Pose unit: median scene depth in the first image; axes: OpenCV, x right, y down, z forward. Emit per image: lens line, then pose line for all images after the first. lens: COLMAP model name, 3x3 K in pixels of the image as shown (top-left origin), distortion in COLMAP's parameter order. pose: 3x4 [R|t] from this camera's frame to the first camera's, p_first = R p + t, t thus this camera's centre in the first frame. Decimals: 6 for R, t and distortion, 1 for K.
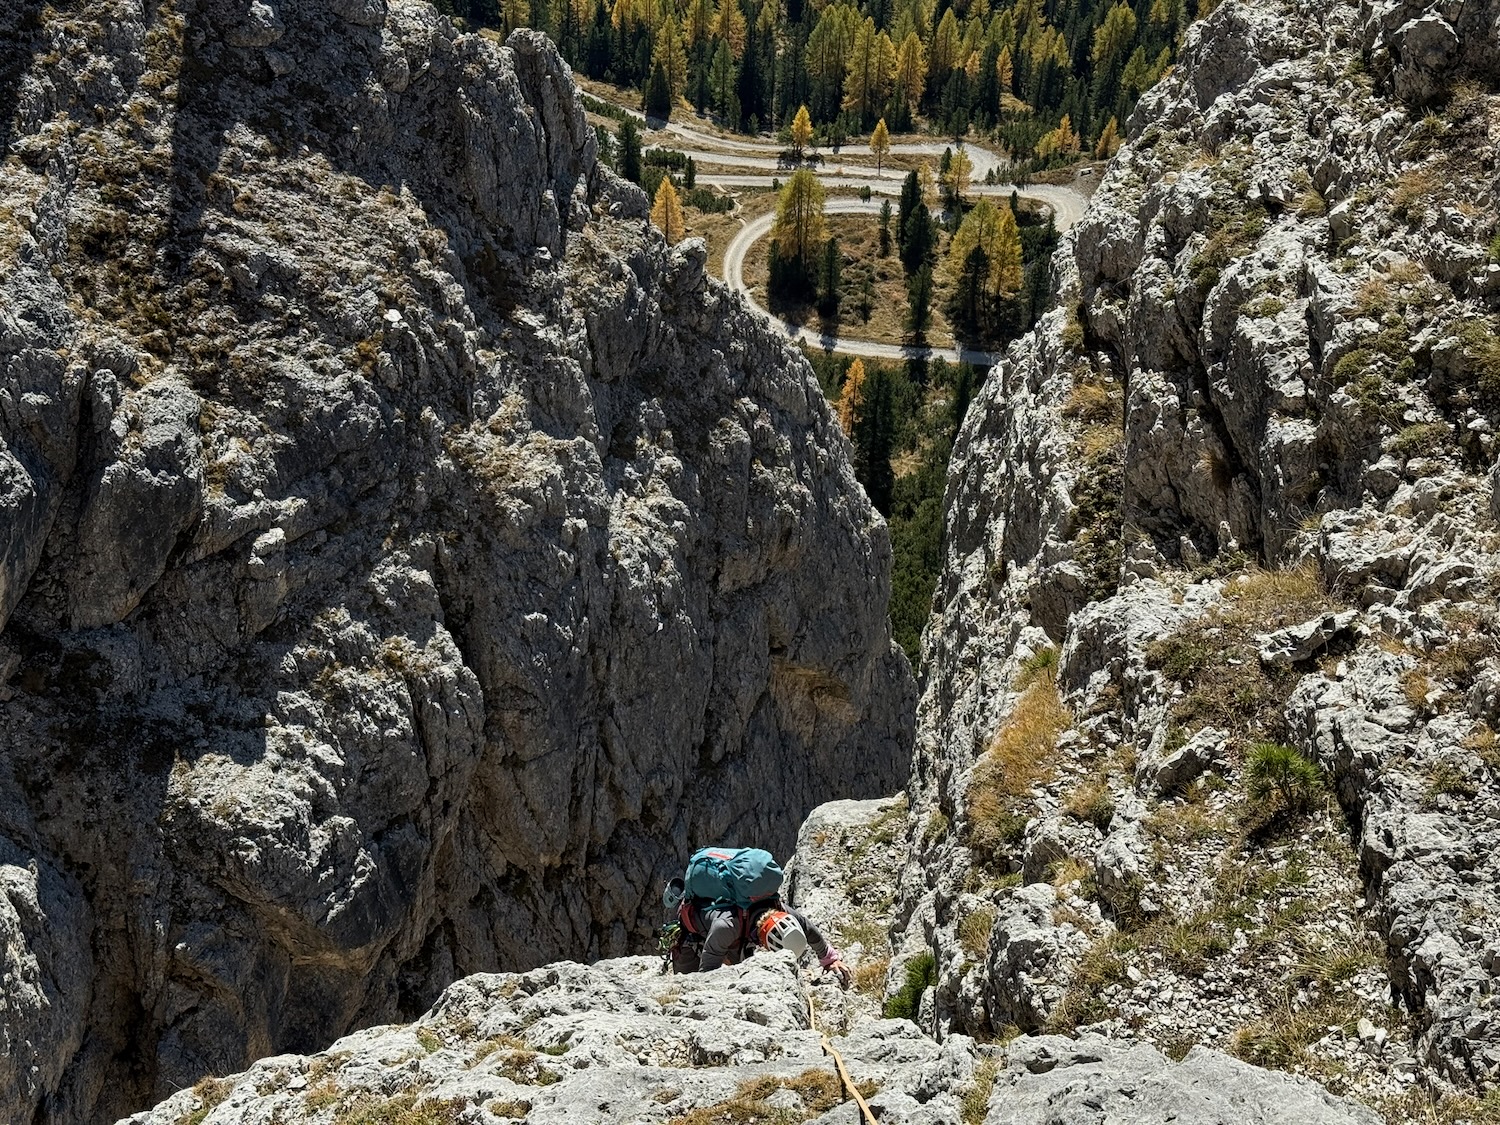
lens RADIAL K [[2091.5, 0, 749.7], [0, 2091.5, 561.4], [0, 0, 1]] dist [0.159170, 0.000000]
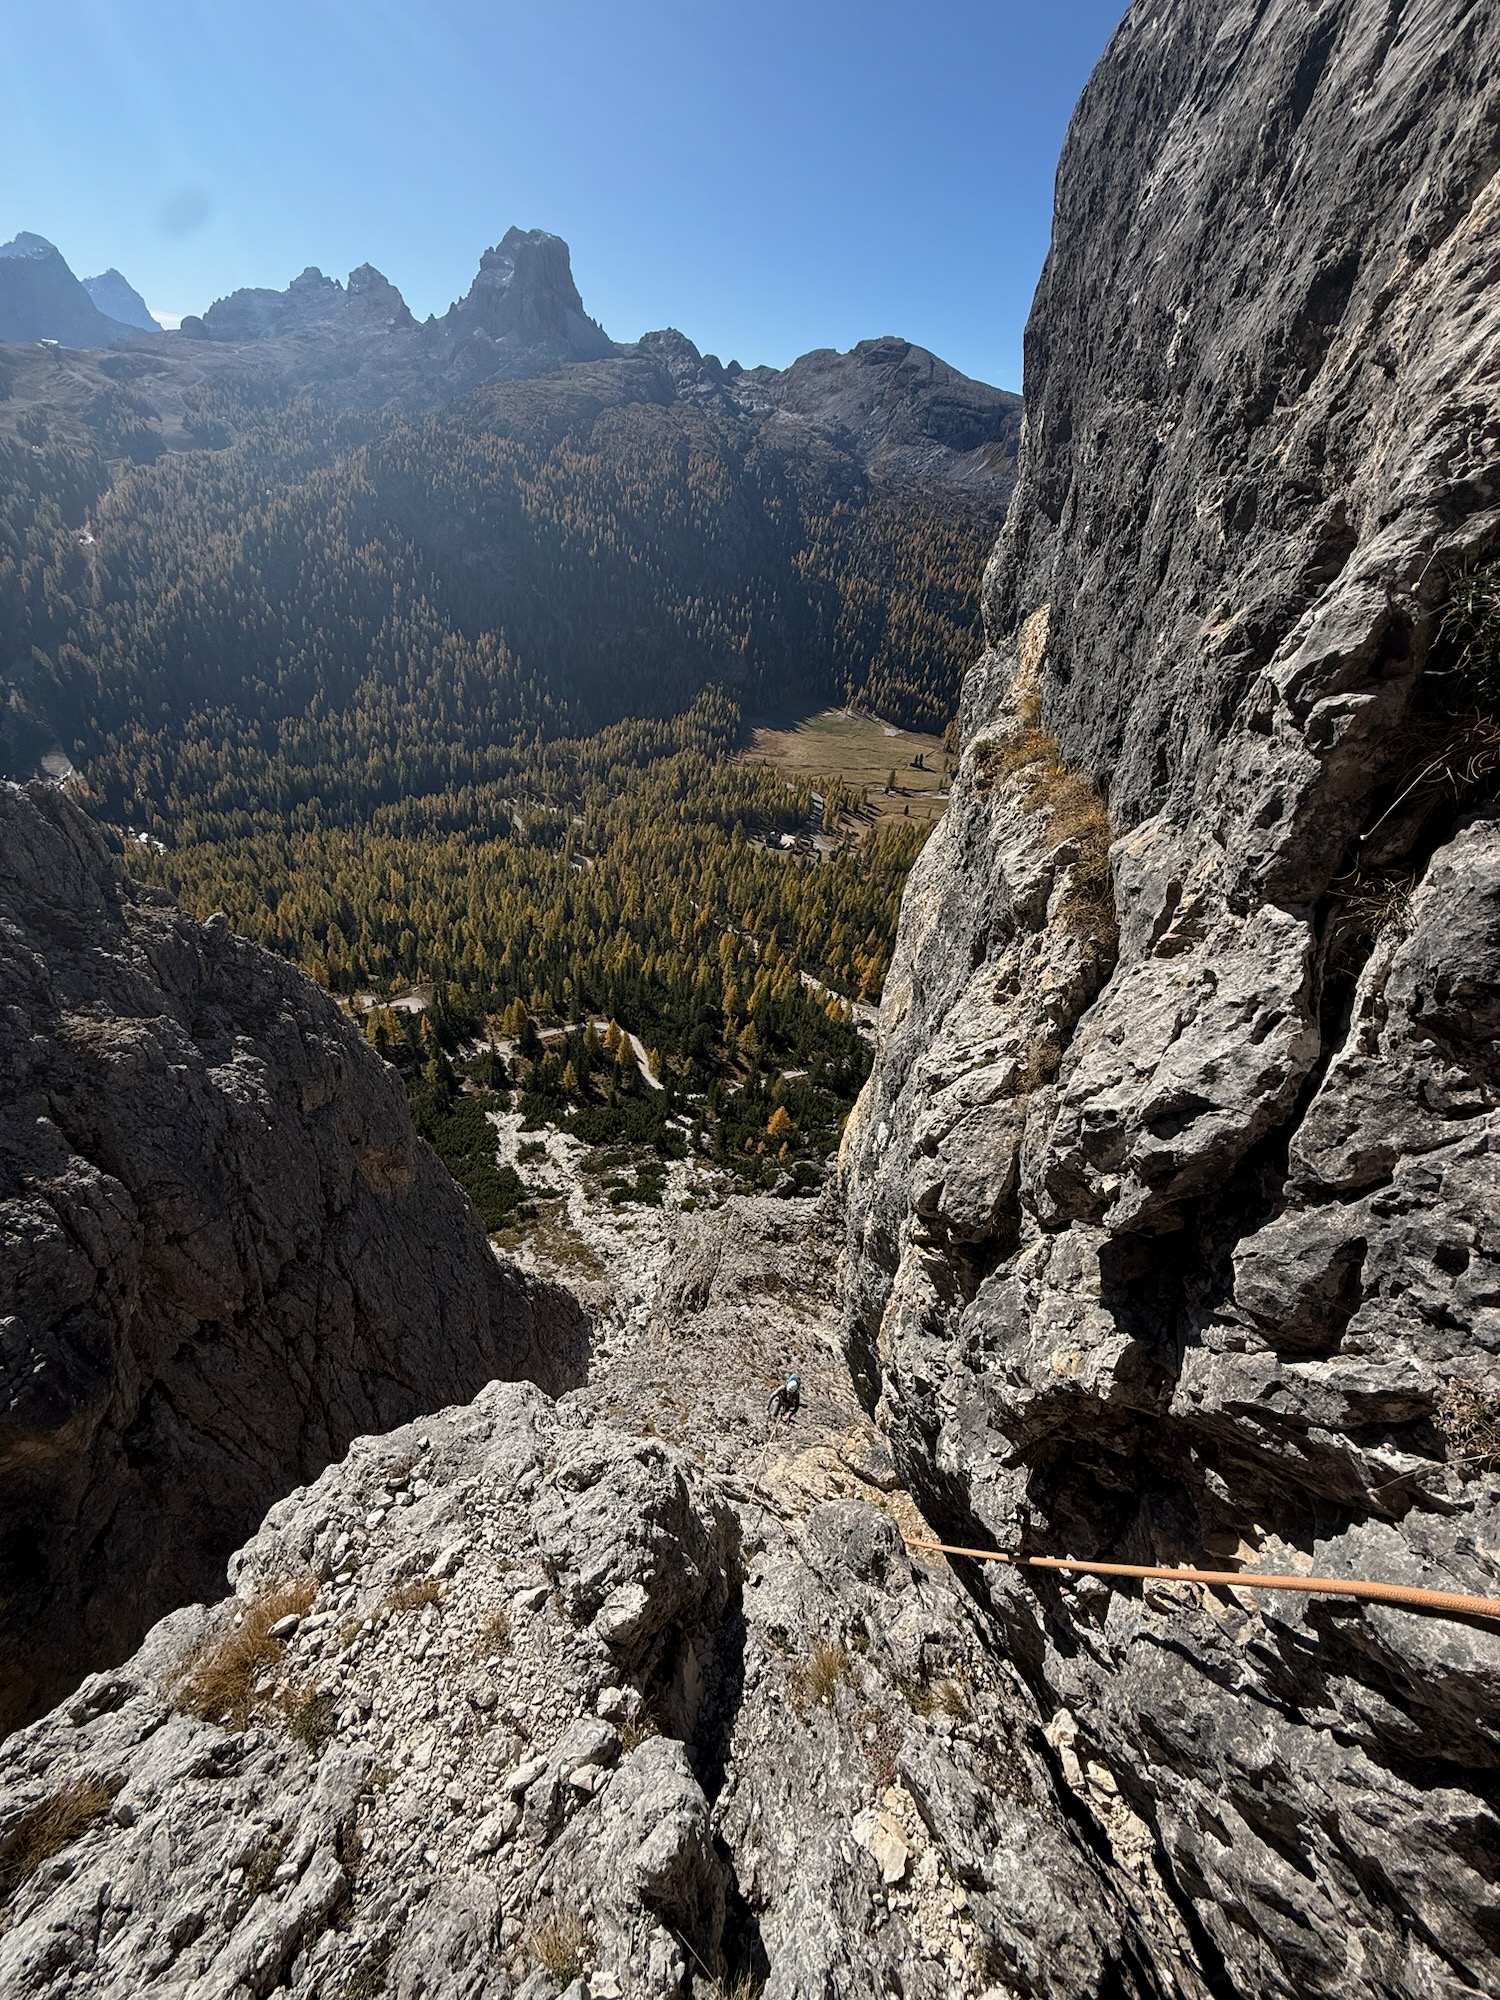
lens RADIAL K [[800.2, 0, 757.4], [0, 800.2, 1001.8], [0, 0, 1]] dist [0.000434, -0.000031]
pose [[0.802412, -0.279469, 0.527287, -0.040811], [0.365515, 0.928598, -0.064062, 0.115362], [-0.471734, 0.244136, 0.847269, 0.344441]]
